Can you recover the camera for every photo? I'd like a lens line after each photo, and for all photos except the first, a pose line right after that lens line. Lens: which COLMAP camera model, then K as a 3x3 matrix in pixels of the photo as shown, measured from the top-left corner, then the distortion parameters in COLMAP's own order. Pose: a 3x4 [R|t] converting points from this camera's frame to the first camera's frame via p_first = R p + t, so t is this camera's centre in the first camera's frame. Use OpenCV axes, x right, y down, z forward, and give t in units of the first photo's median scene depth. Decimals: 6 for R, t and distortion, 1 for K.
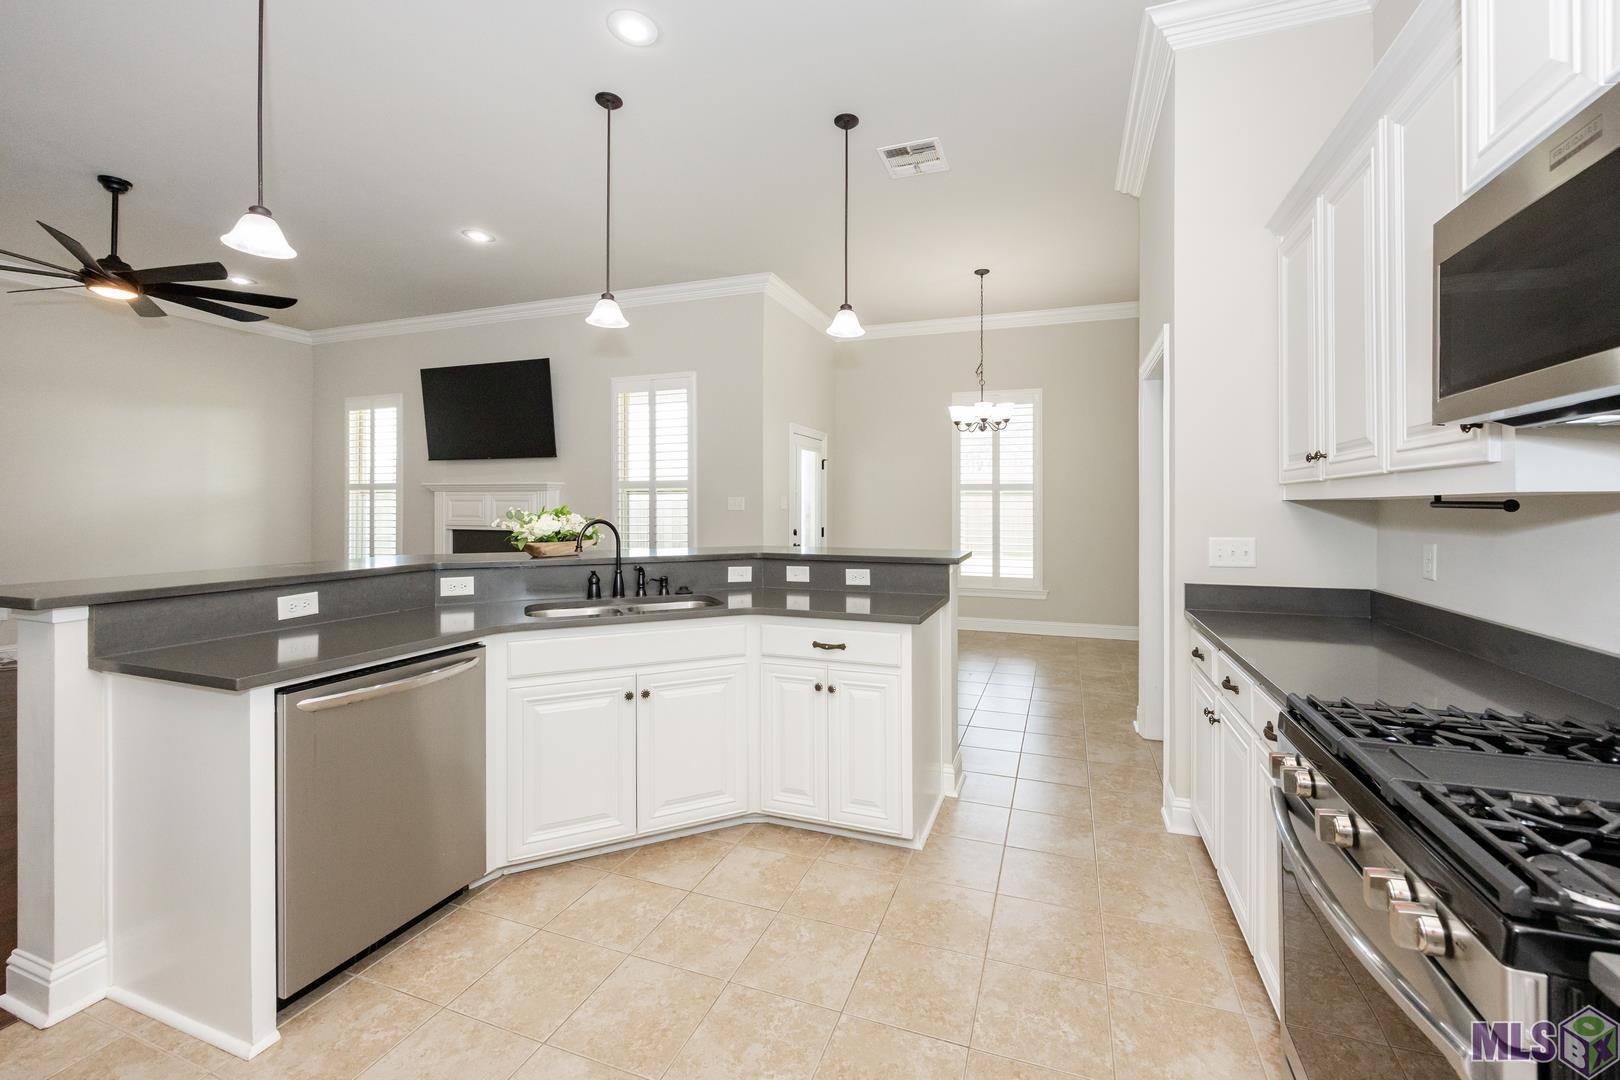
lens RADIAL K [[619.2, 0, 835.8], [0, 619.2, 521.9], [0, 0, 1]] dist [-0.010653, -0.000176]
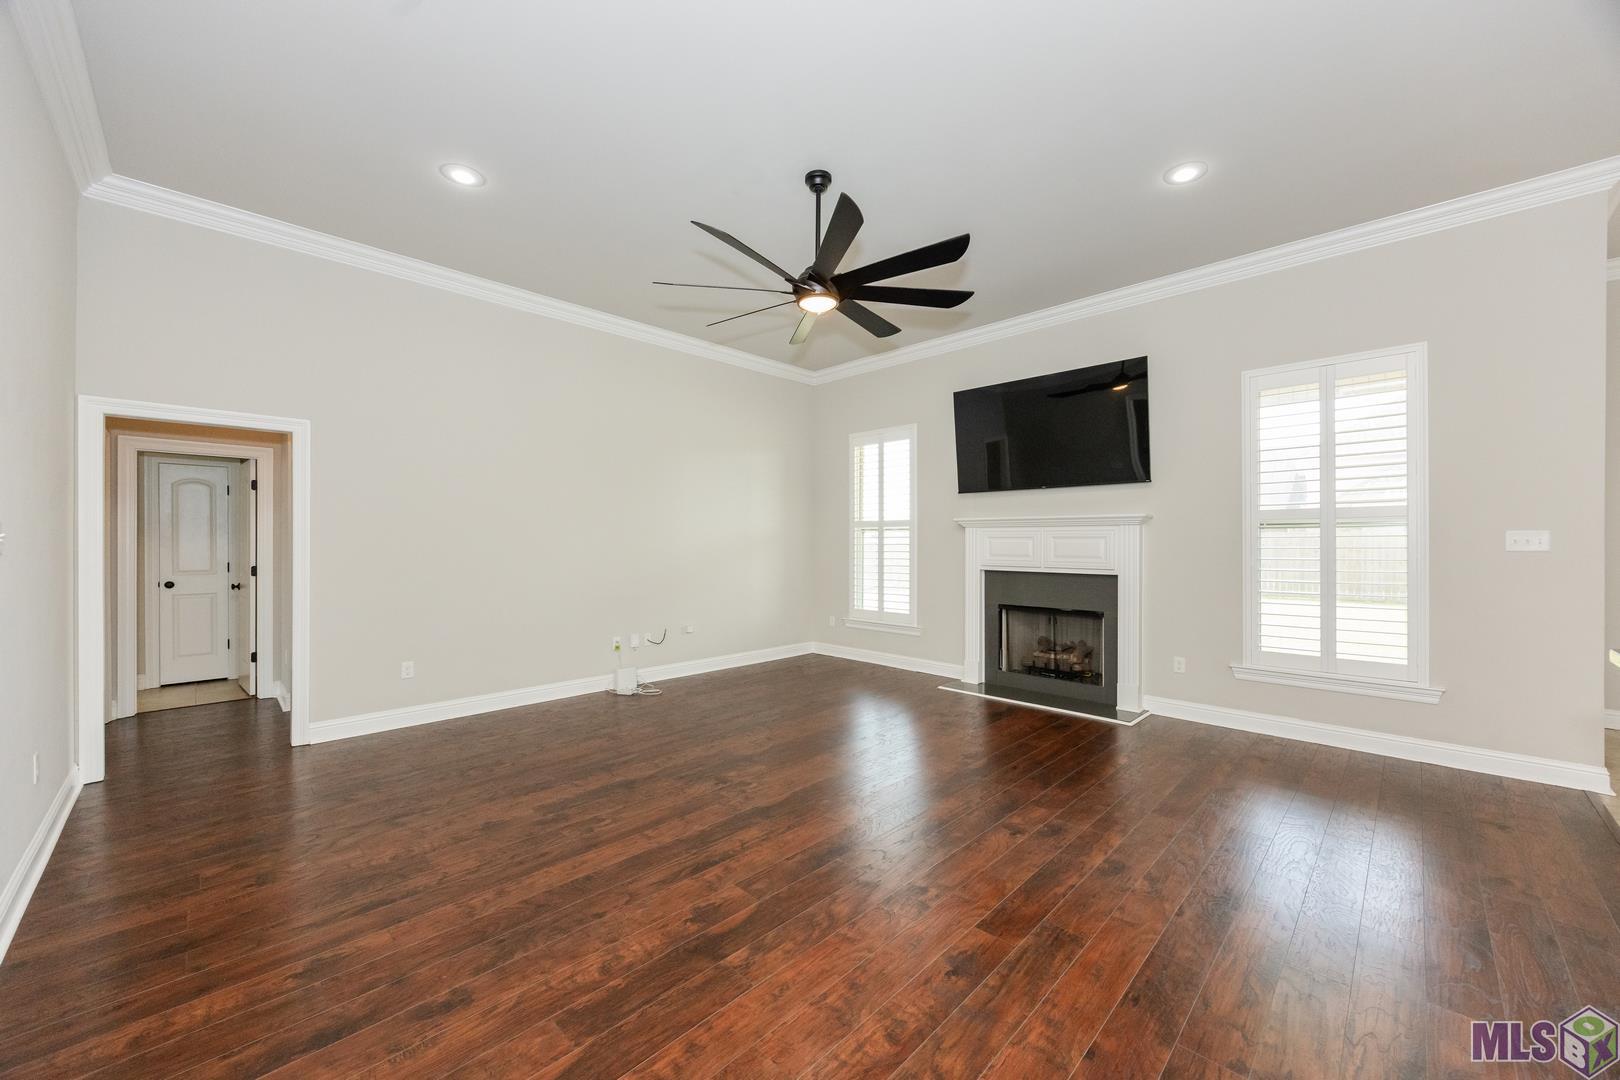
lens RADIAL K [[619.2, 0, 822.5], [0, 619.2, 541.2], [0, 0, 1]] dist [-0.010653, -0.000176]
pose [[0.901240, -0.002532, -0.433312, -0.458172], [-0.012001, 0.999453, -0.030801, -0.001082], [0.433153, 0.032959, 0.900717, 0.115550]]
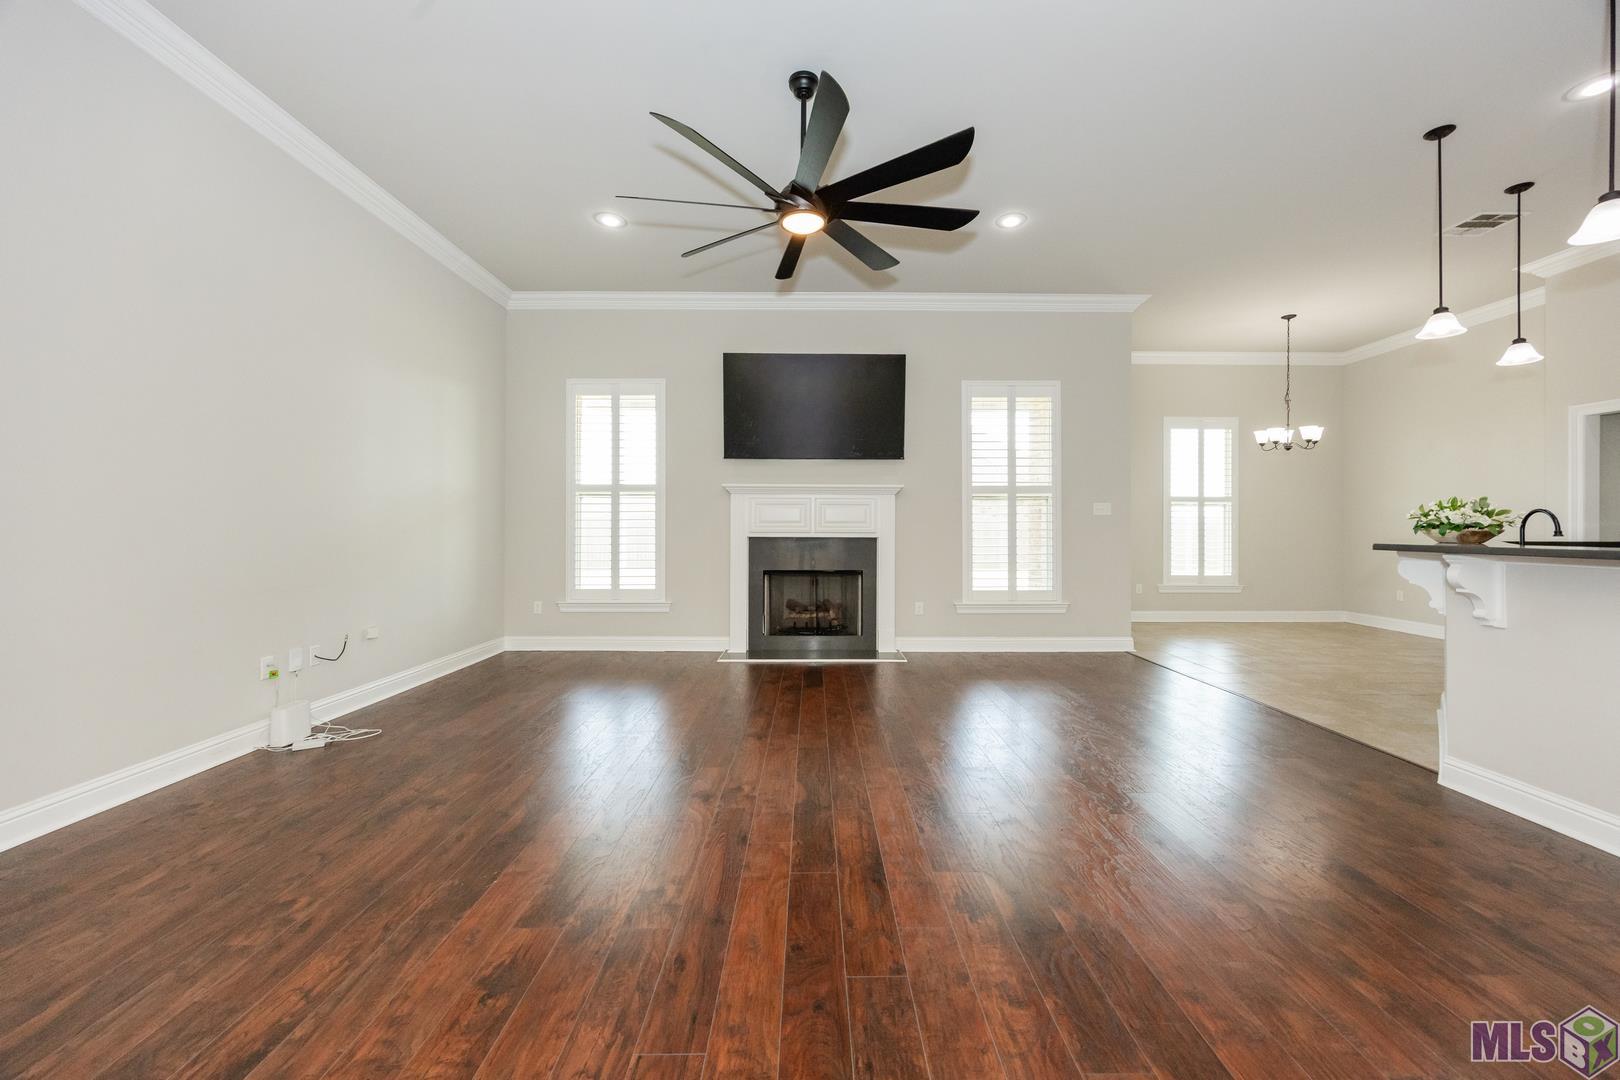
lens RADIAL K [[619.2, 0, 809.7], [0, 619.2, 542.7], [0, 0, 1]] dist [-0.010653, -0.000176]
pose [[0.946604, -0.009732, 0.322251, -0.838851], [0.010155, 0.999948, 0.000368, 0.018648], [-0.322238, 0.002925, 0.946654, 0.144645]]
